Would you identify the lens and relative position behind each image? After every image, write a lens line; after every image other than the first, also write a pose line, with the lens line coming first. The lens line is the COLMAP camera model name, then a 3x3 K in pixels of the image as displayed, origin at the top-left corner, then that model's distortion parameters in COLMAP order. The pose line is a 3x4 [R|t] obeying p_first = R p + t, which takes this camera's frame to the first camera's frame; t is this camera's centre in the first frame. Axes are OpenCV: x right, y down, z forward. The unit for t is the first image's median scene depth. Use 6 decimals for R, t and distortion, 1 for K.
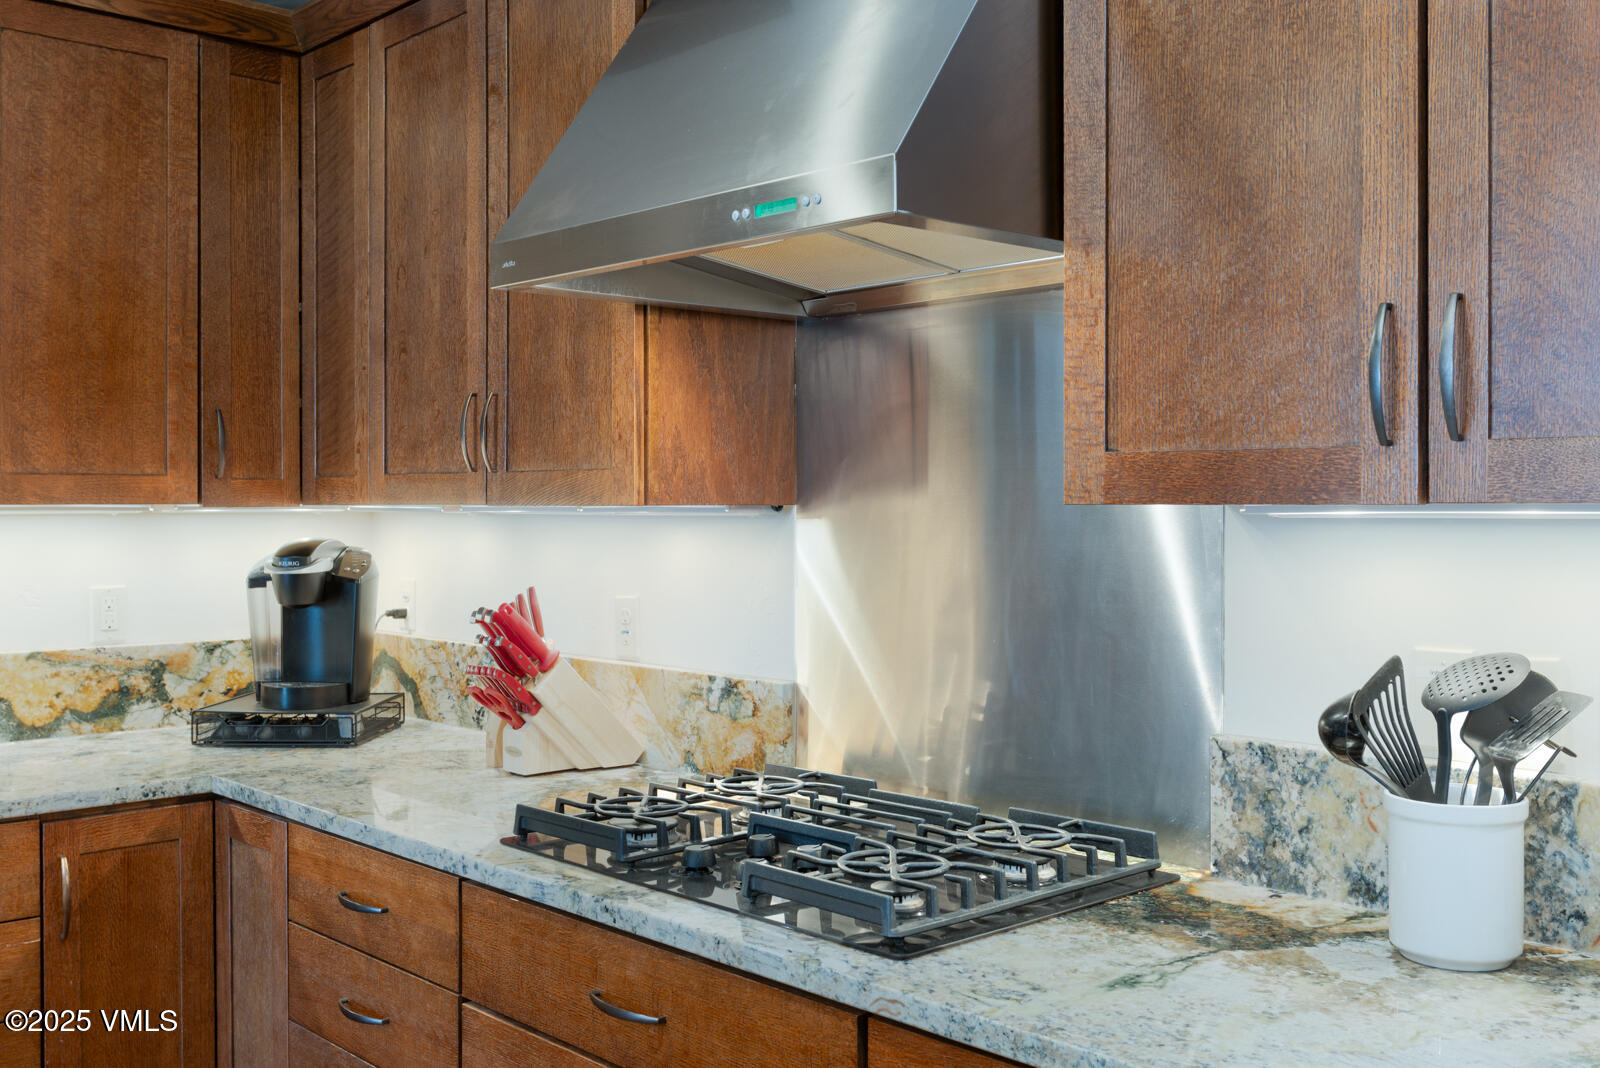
lens RADIAL K [[1554.7, 0, 796.2], [0, 1554.7, 513.0], [0, 0, 1]] dist [-0.009304, -0.008905]
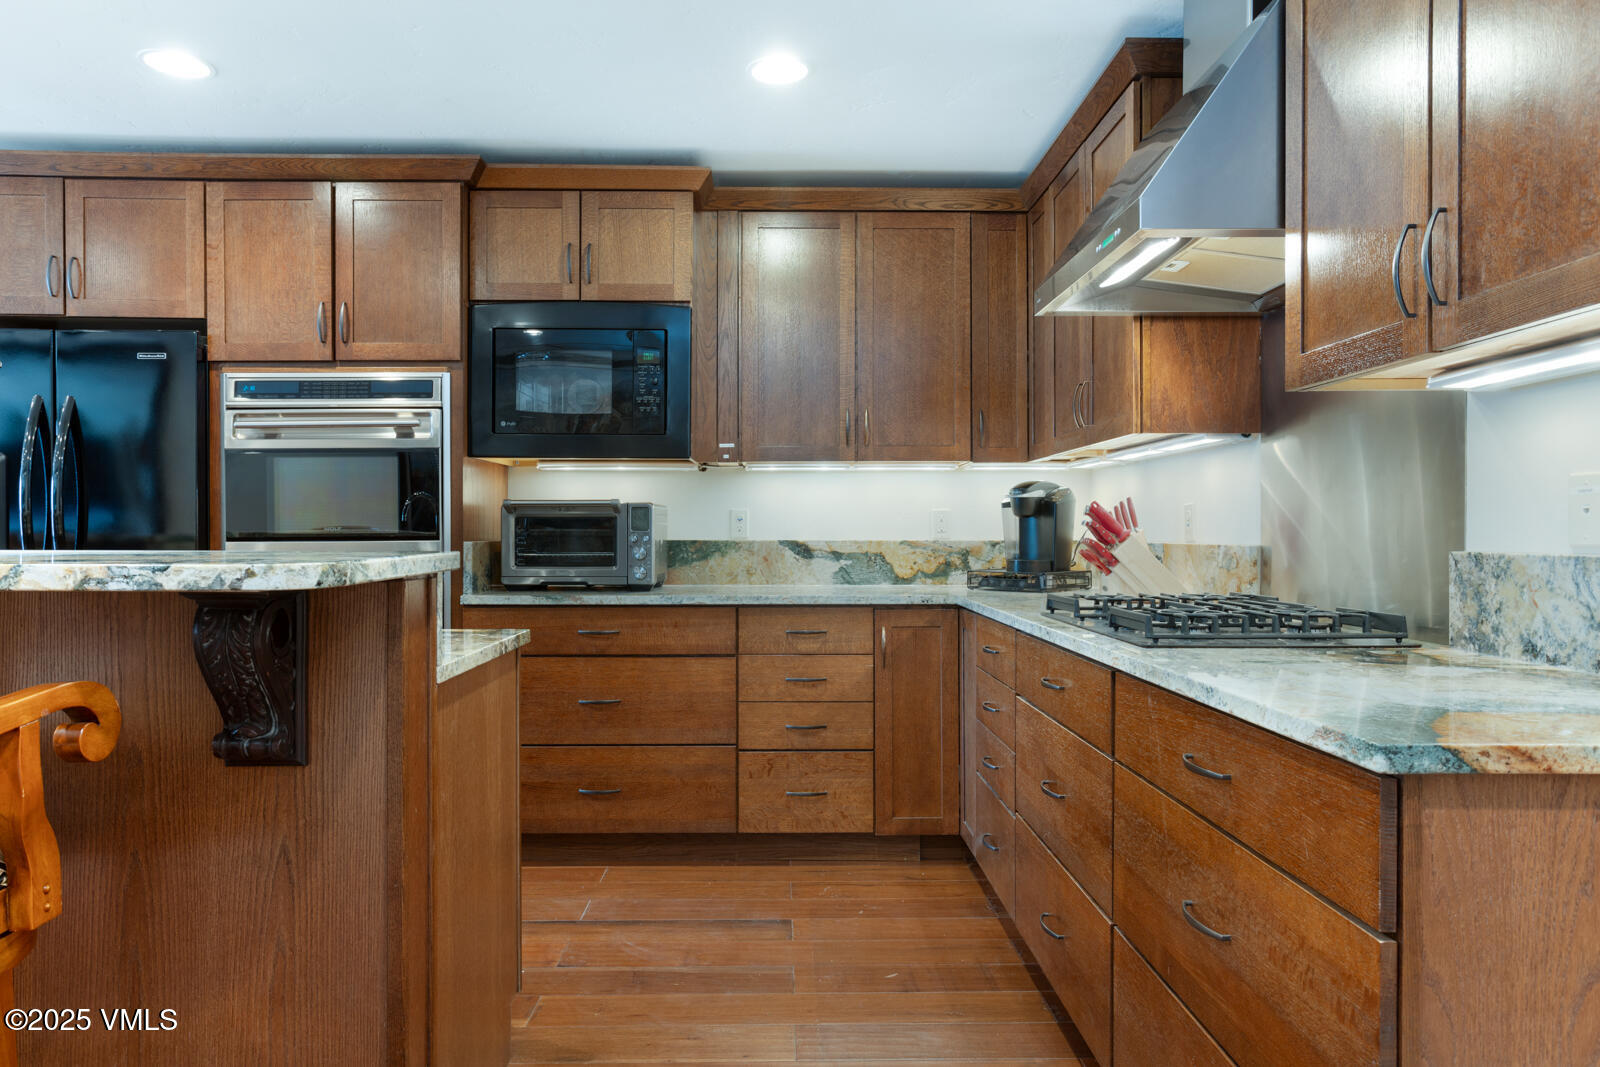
lens RADIAL K [[1039.2, 0, 800.0], [0, 1039.2, 533.5], [0, 0, 1]] dist [0.002078, 0.002707]
pose [[0.747198, 0.000574, -0.664602, 0.343901], [-0.002416, 0.999995, -0.001853, 0.097662], [0.664597, 0.002990, 0.747196, -0.096040]]
